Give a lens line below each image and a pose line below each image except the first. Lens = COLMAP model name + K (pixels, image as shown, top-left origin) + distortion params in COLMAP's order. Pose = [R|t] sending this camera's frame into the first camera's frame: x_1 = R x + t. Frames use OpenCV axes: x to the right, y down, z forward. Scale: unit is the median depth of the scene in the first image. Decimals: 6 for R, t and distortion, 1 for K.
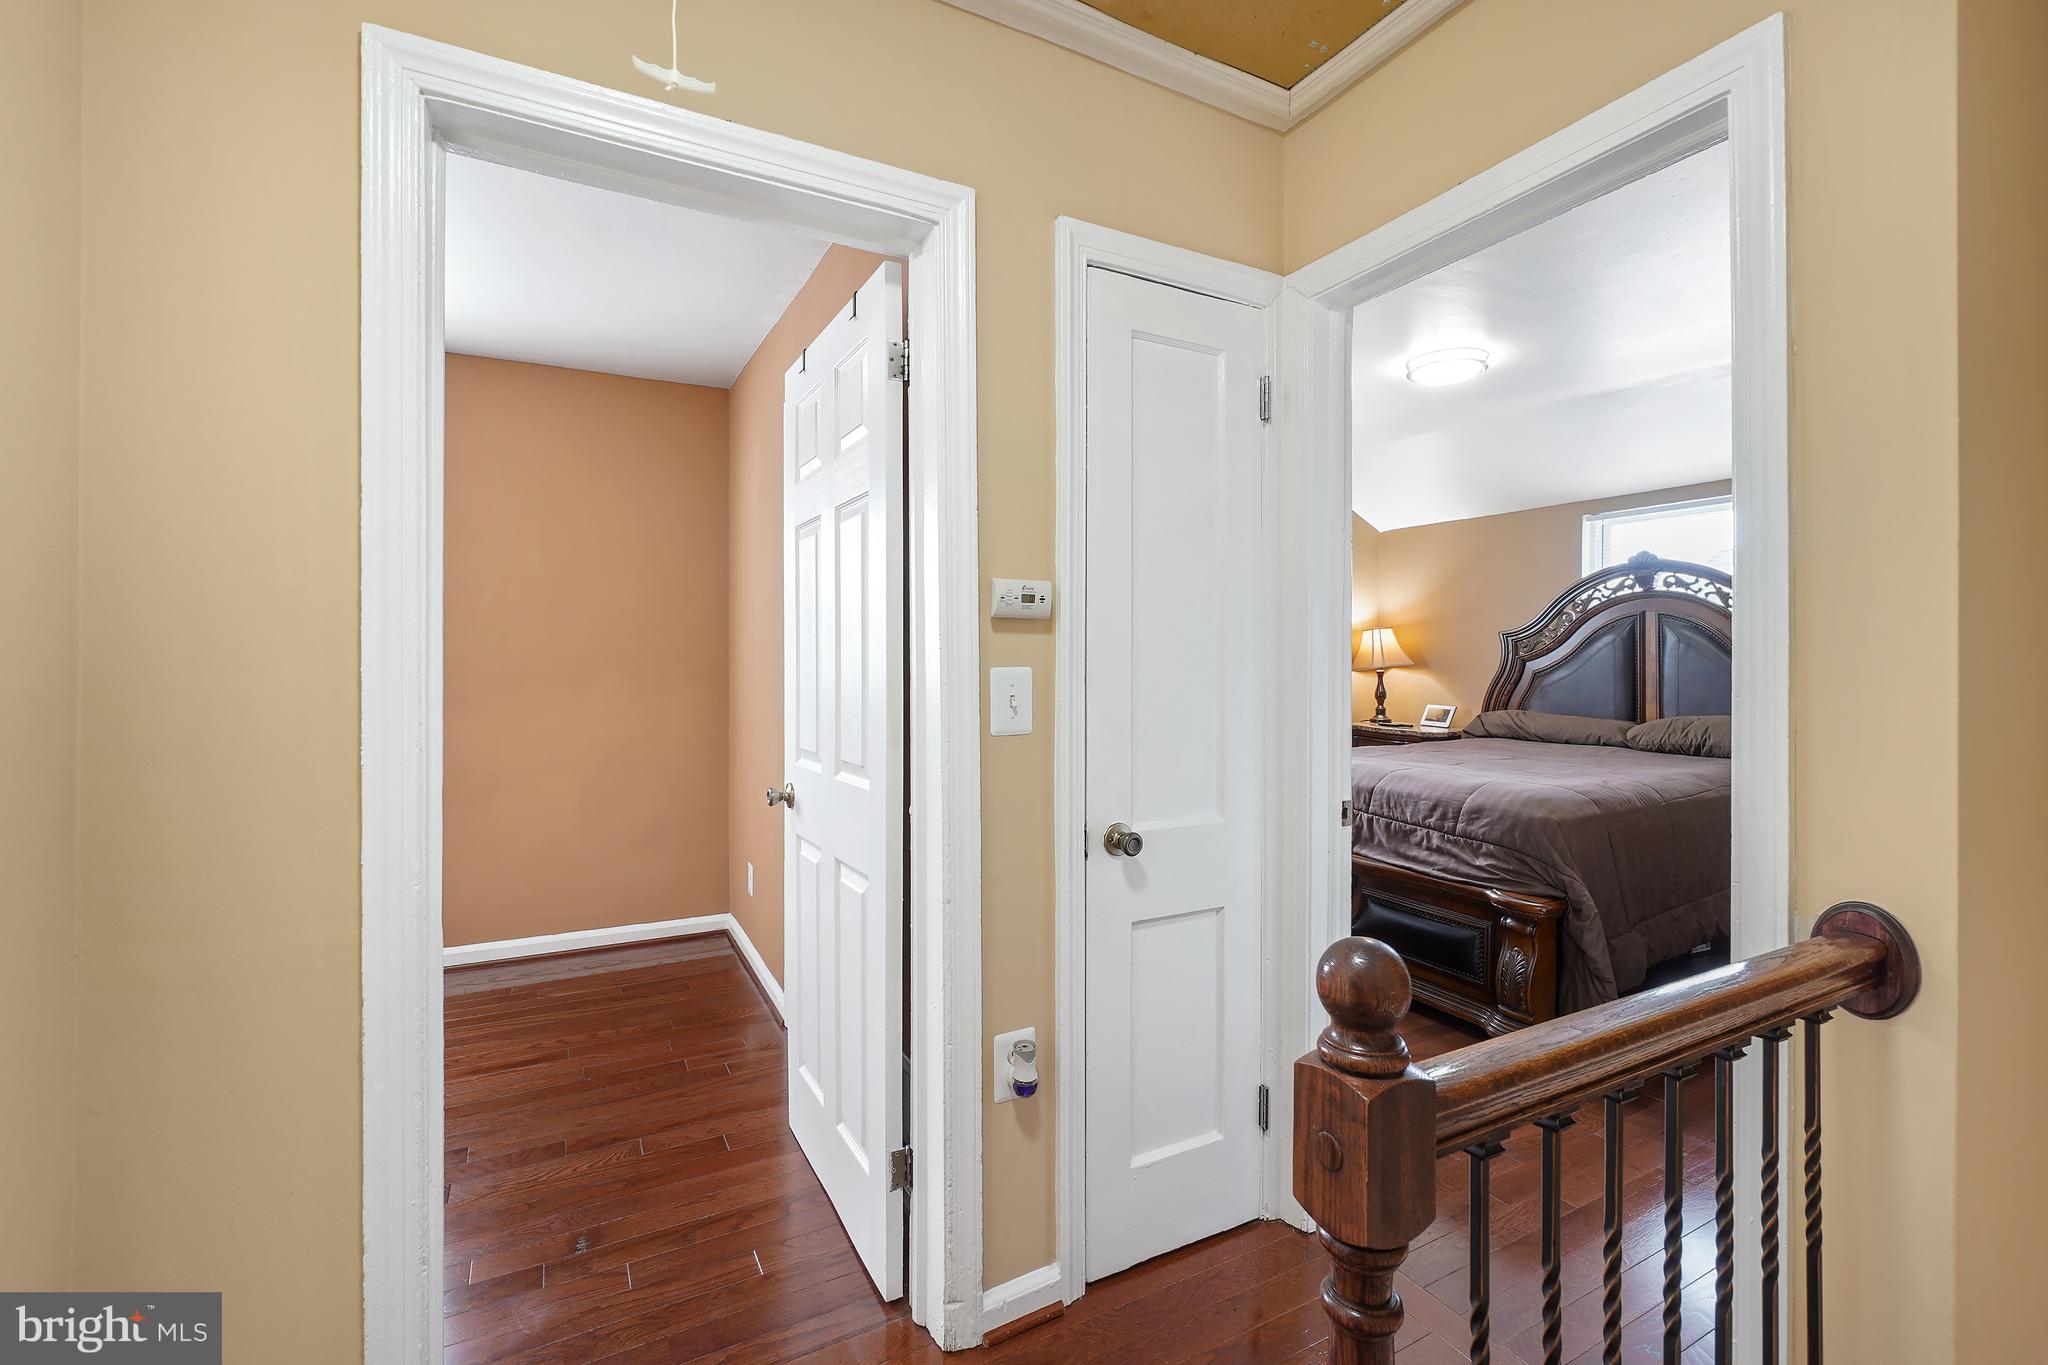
lens RADIAL K [[886.9, 0, 1020.3], [0, 886.9, 666.3], [0, 0, 1]] dist [-0.012683, 0.006054]
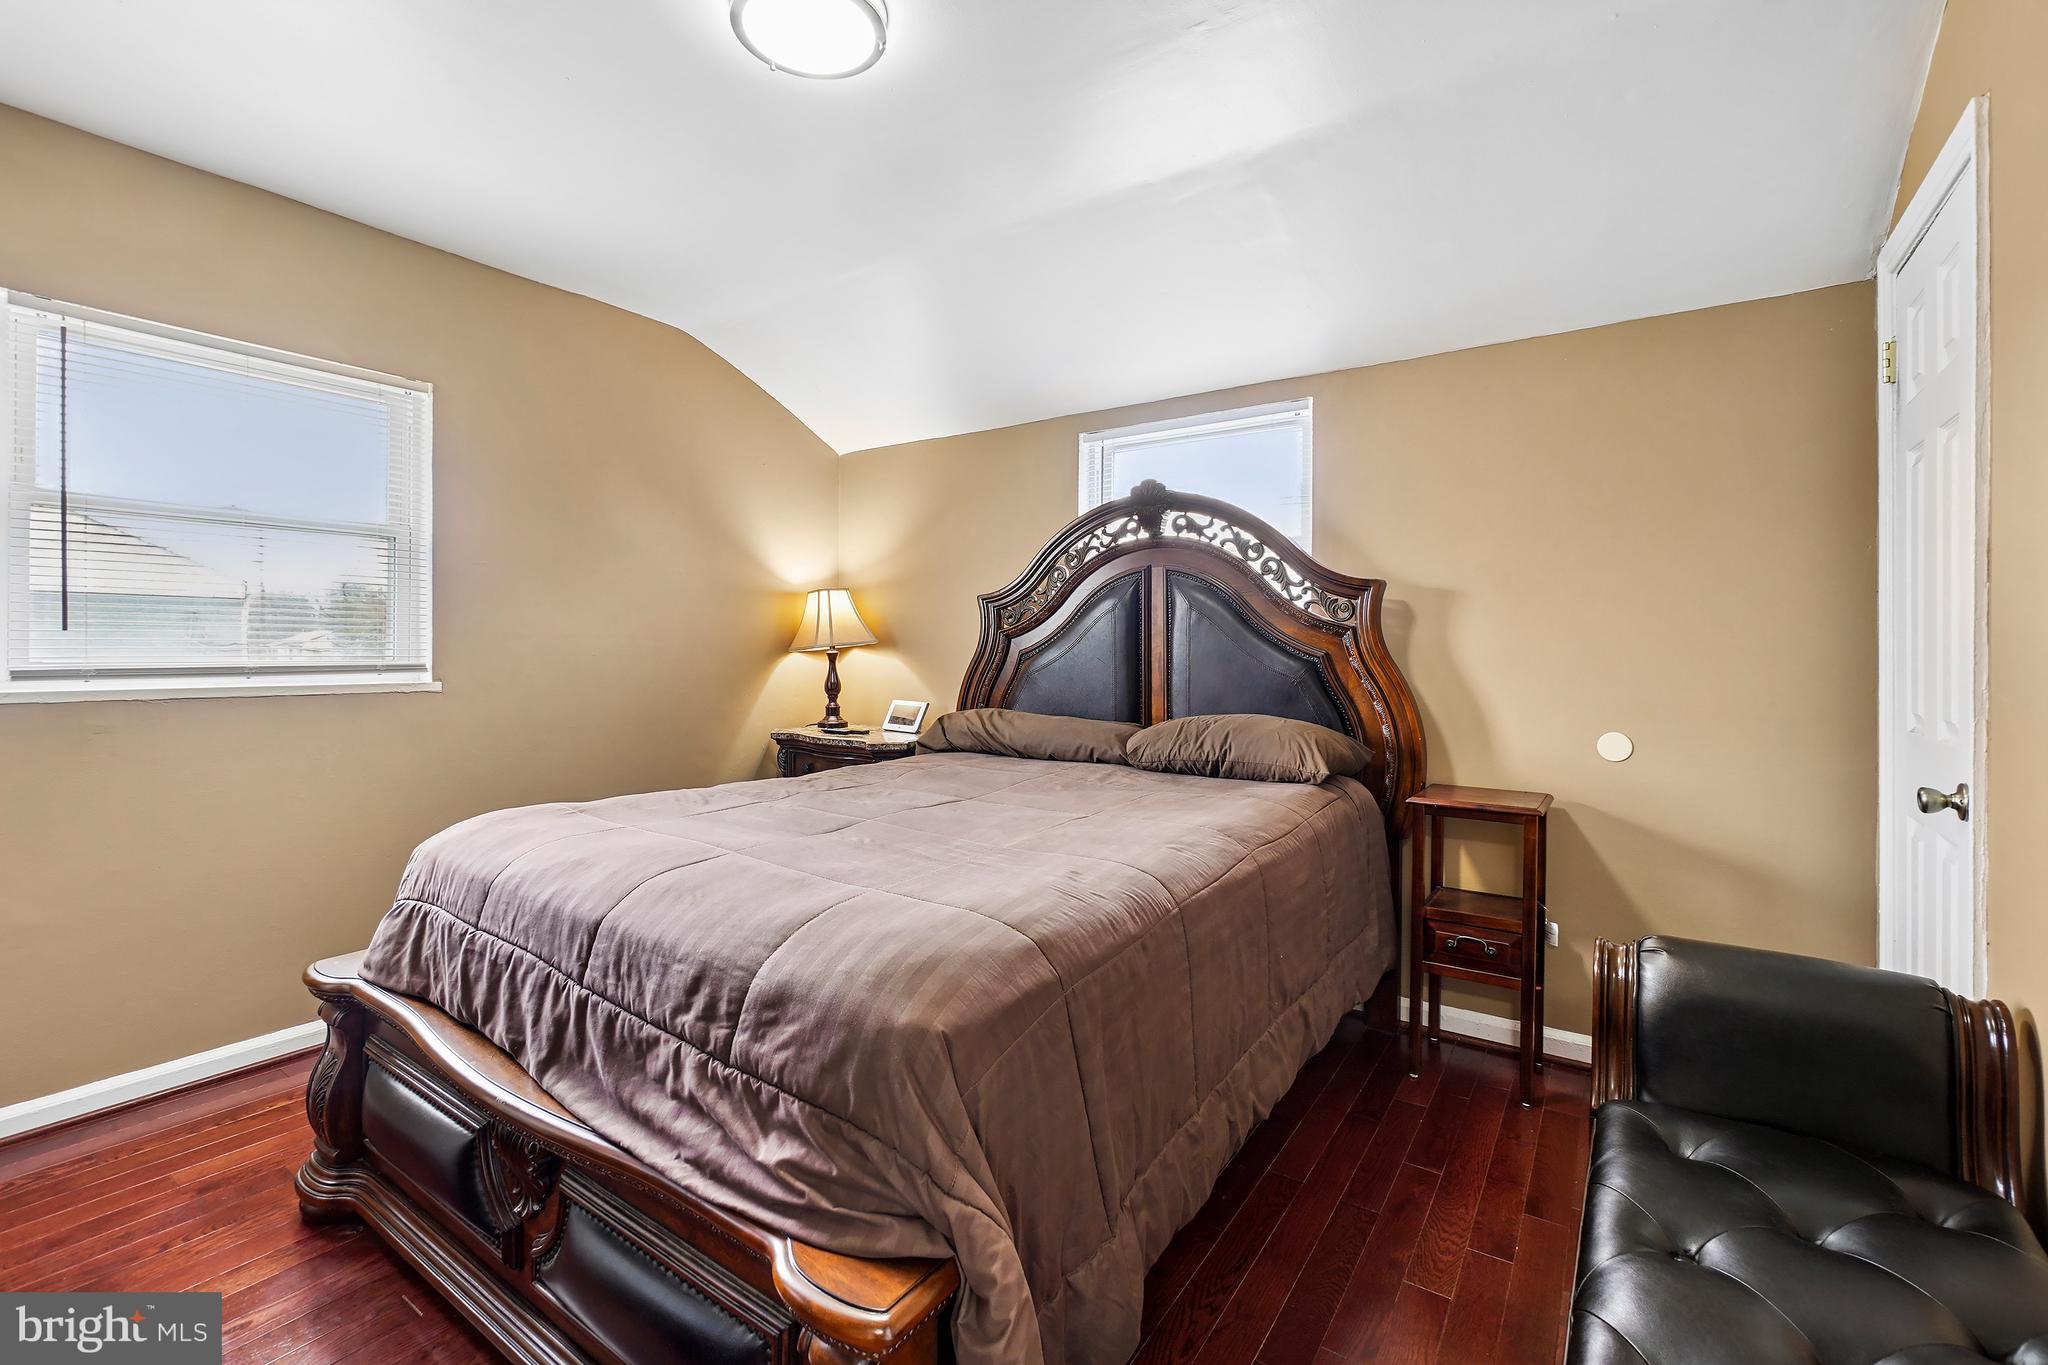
lens RADIAL K [[886.9, 0, 1023.9], [0, 886.9, 670.7], [0, 0, 1]] dist [-0.012683, 0.006054]
pose [[0.892549, -0.006652, 0.450901, 0.306579], [-0.001561, 0.999840, 0.017841, 0.009331], [-0.450947, -0.016628, 0.892396, 0.425272]]
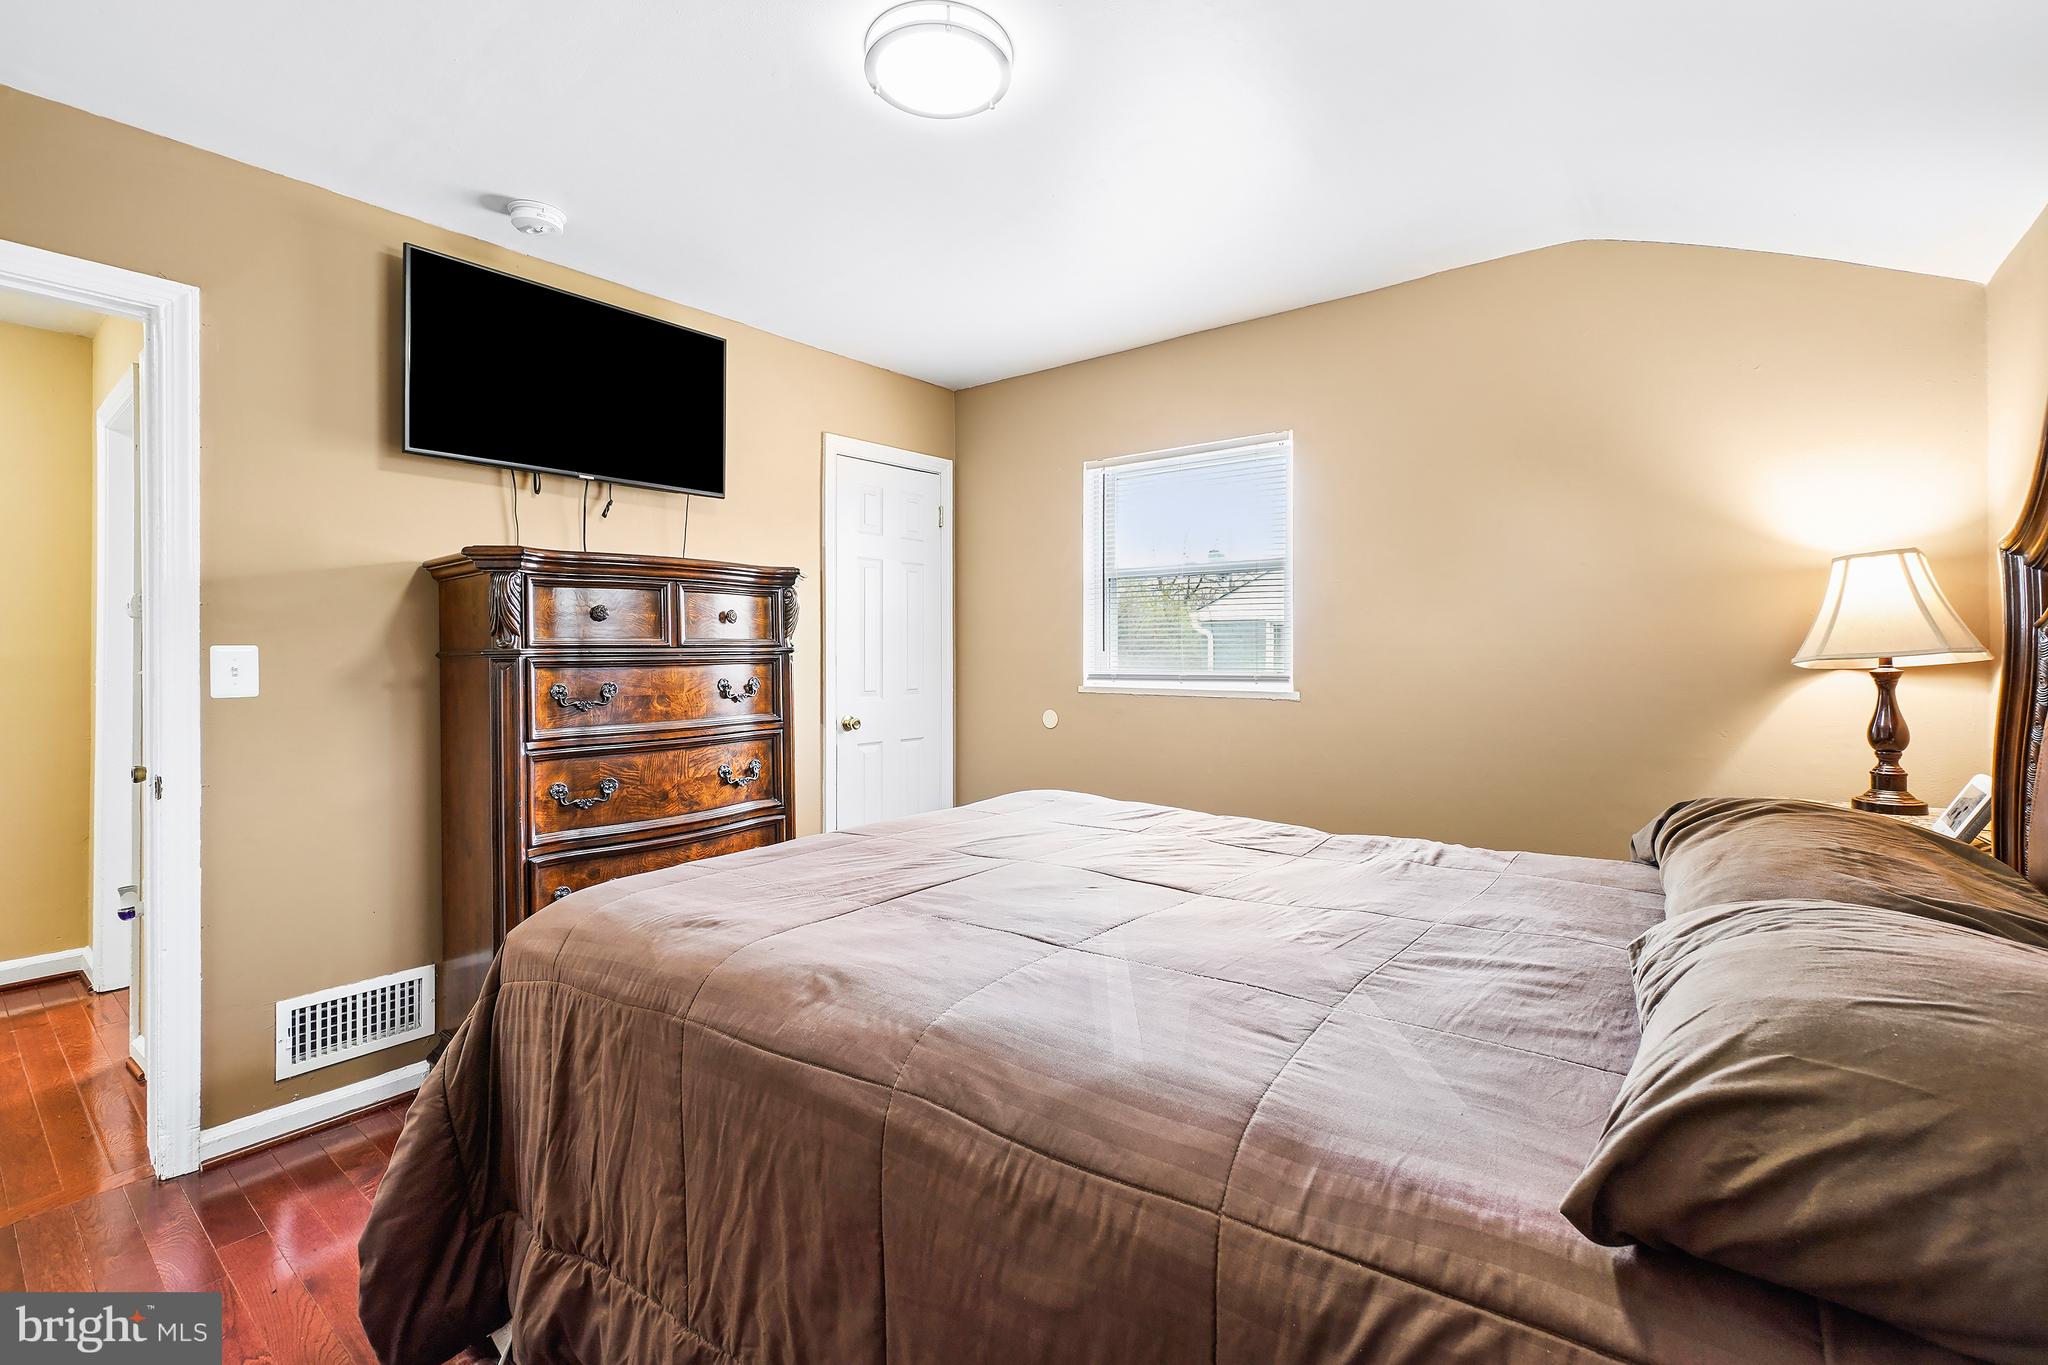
lens RADIAL K [[886.9, 0, 1025.2], [0, 886.9, 671.4], [0, 0, 1]] dist [-0.012683, 0.006054]
pose [[0.442292, 0.017009, -0.896710, 0.770439], [-0.007827, 0.999855, 0.015104, 0.004141], [0.896837, 0.000338, 0.442361, 0.697119]]
